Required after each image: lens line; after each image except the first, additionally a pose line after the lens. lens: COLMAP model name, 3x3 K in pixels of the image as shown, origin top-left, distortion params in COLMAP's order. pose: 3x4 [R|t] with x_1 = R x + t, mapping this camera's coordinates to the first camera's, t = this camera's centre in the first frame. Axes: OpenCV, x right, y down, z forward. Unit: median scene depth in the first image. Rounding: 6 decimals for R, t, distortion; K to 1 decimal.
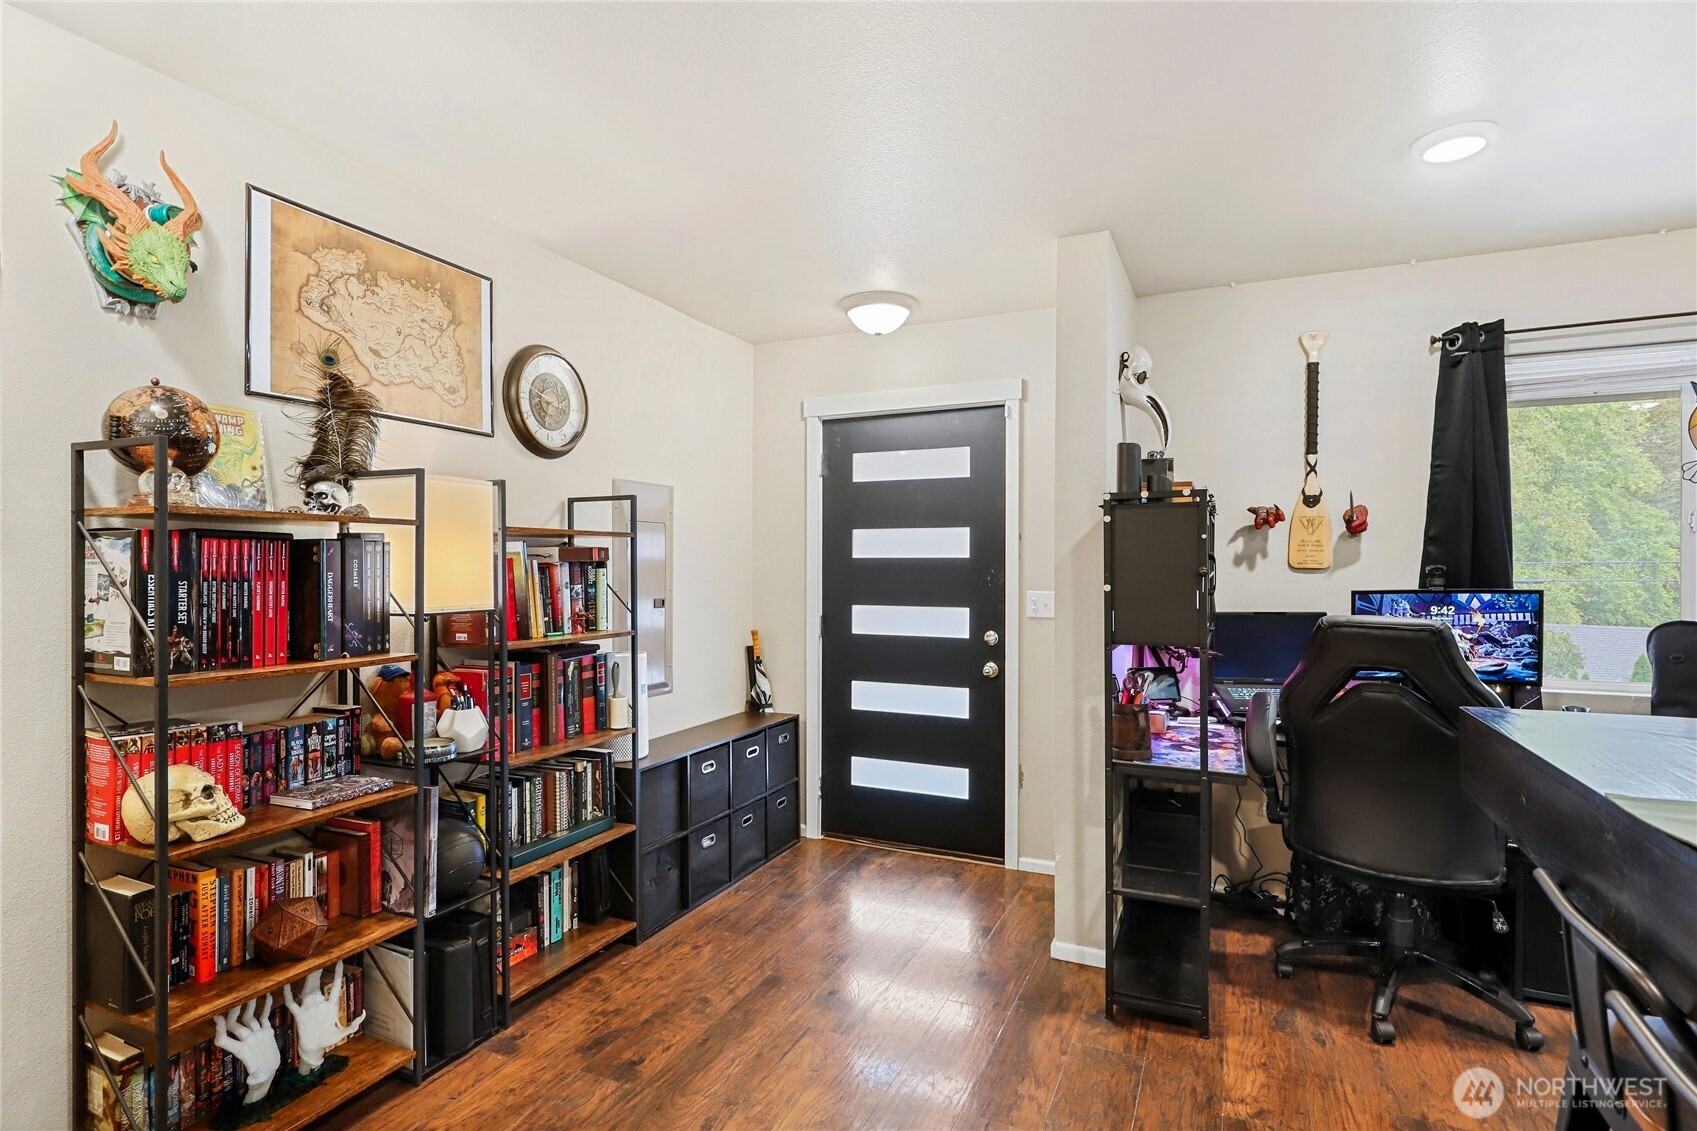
lens RADIAL K [[854.4, 0, 847.2], [0, 854.4, 575.2], [0, 0, 1]] dist [0.009354, -0.009151]
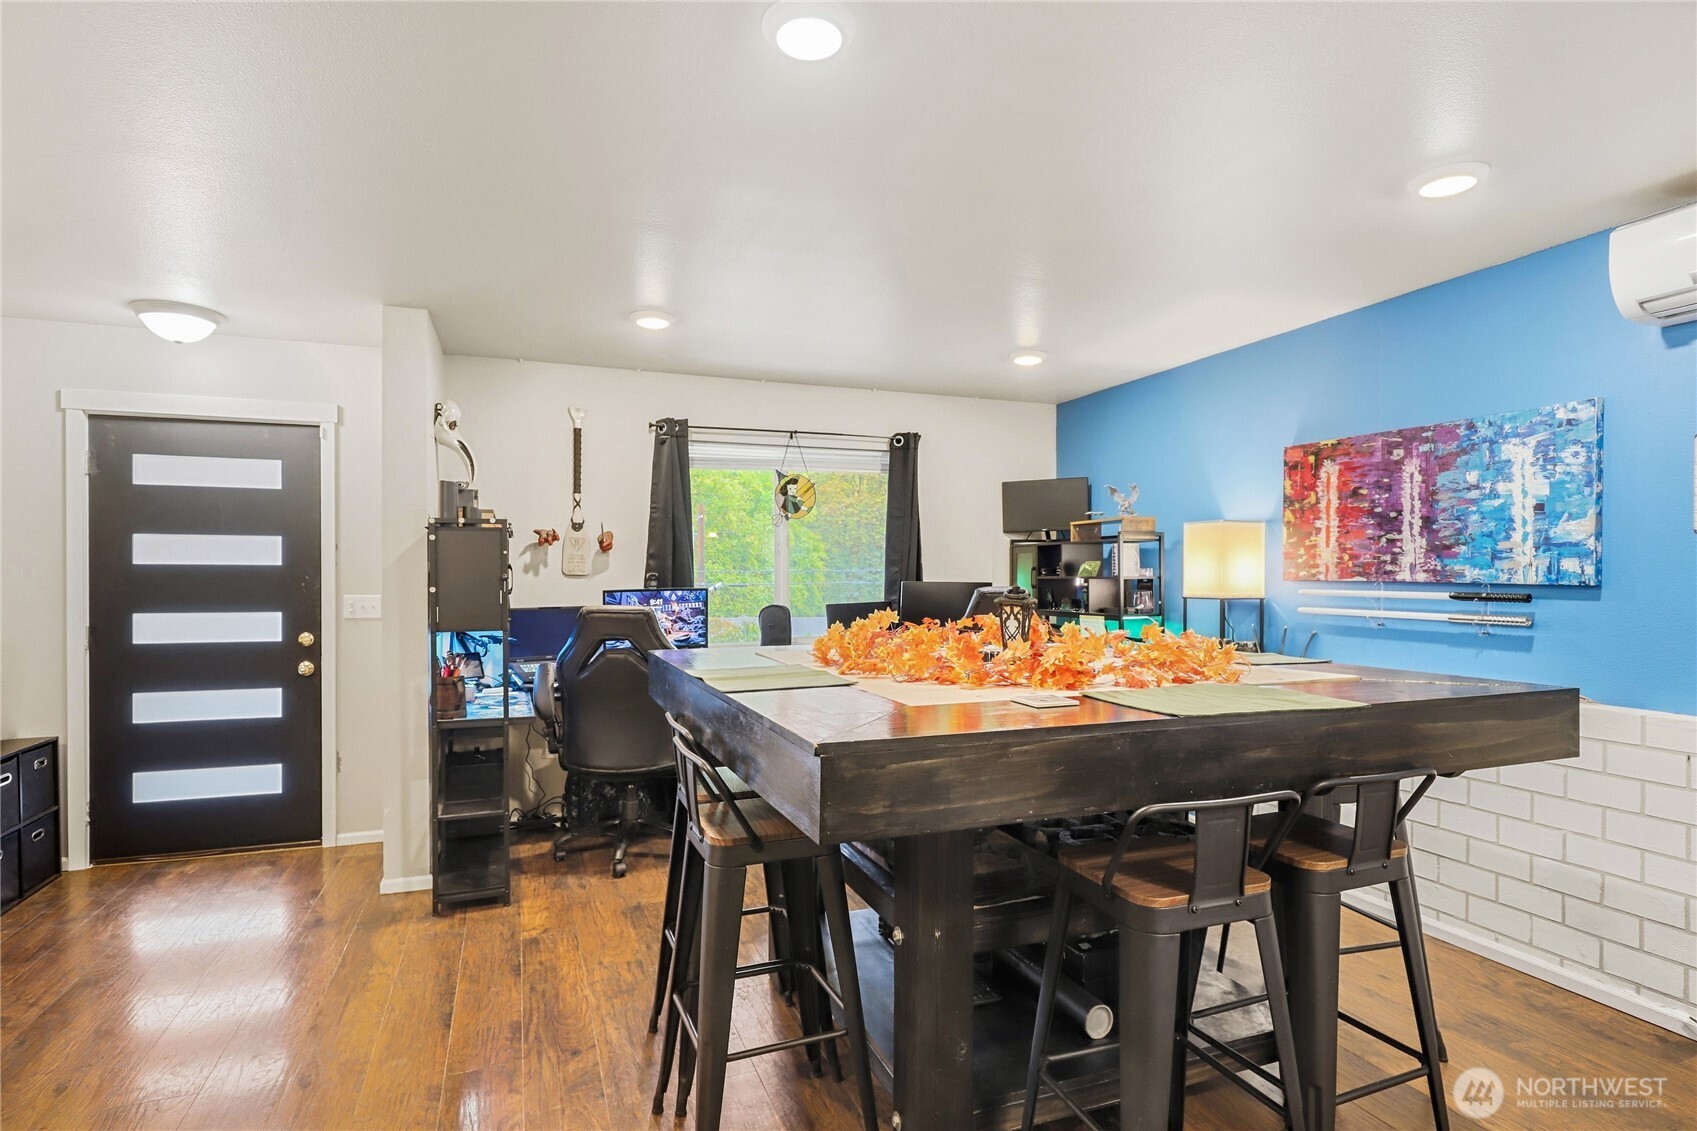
lens RADIAL K [[854.4, 0, 847.6], [0, 854.4, 581.4], [0, 0, 1]] dist [0.009354, -0.009151]
pose [[0.701869, -0.005423, 0.712285, -0.158306], [0.006174, 0.999980, 0.001531, 0.003335], [-0.712279, 0.003323, 0.701888, -0.324785]]
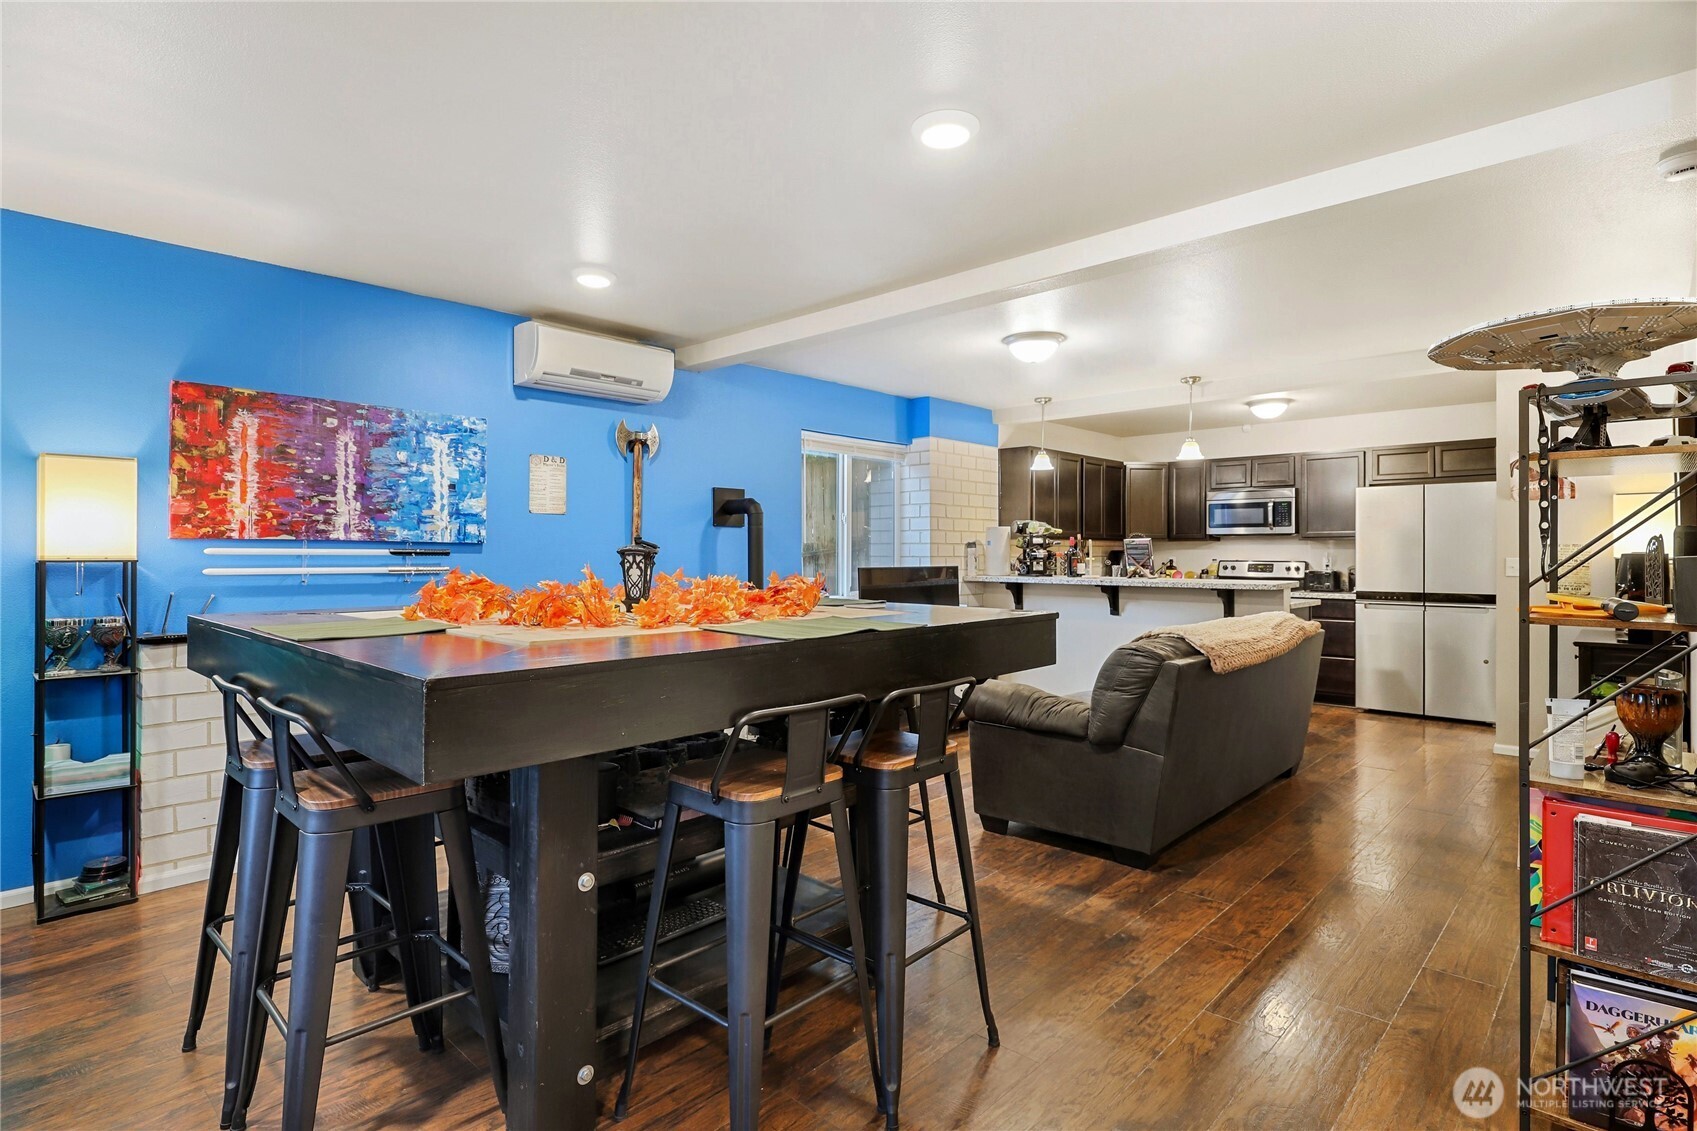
lens RADIAL K [[854.4, 0, 862.7], [0, 854.4, 556.9], [0, 0, 1]] dist [0.009354, -0.009151]
pose [[-0.948173, -0.001910, 0.317748, 0.046757], [0.002202, 0.999918, 0.012583, 0.020578], [-0.317746, 0.012631, -0.948092, 0.885644]]
